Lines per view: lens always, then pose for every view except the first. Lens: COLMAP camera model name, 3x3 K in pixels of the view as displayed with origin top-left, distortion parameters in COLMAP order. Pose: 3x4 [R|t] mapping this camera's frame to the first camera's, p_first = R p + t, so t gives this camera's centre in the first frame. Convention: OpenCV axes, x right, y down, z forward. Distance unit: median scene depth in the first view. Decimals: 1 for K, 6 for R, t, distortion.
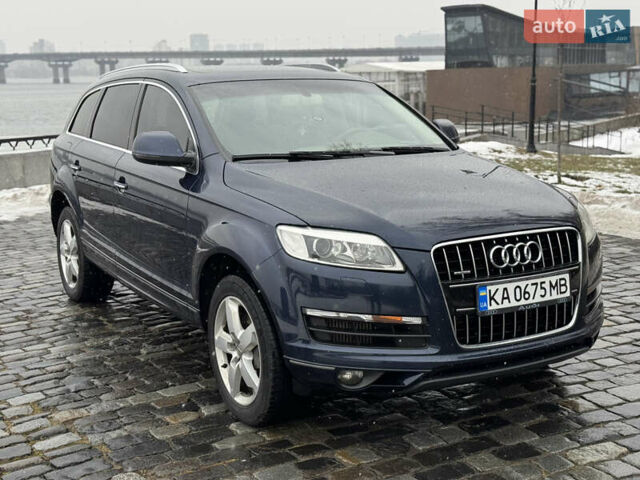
lens RADIAL K [[884.1, 0, 320.0], [0, 884.1, 240.0], [0, 0, 1]] dist [0.005278, 0.006229]
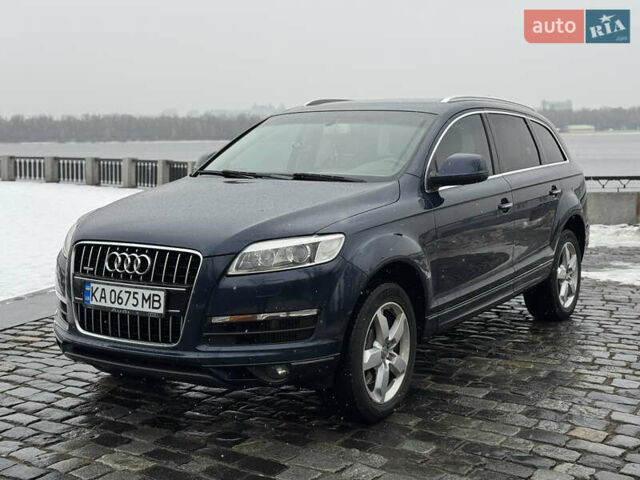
lens RADIAL K [[884.1, 0, 320.0], [0, 884.1, 240.0], [0, 0, 1]] dist [0.005278, 0.006229]
pose [[0.452100, 0.112519, -0.884842, 1.314599], [-0.141178, 0.988534, 0.053571, -0.106100], [0.880724, 0.100700, 0.462801, 0.702933]]
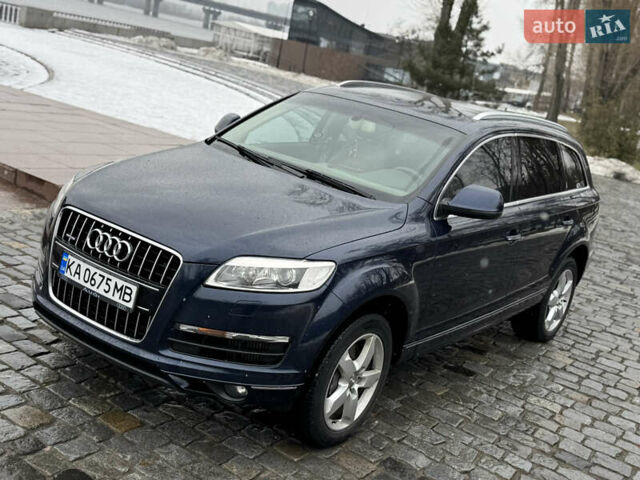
lens RADIAL K [[802.3, 0, 320.0], [0, 802.3, 240.0], [0, 0, 1]] dist [0.027716, 0.033155]
pose [[0.386005, 0.295369, -0.873932, 1.169549], [-0.344528, 0.924964, 0.160443, -0.232851], [0.855746, 0.239163, 0.458804, 0.779405]]
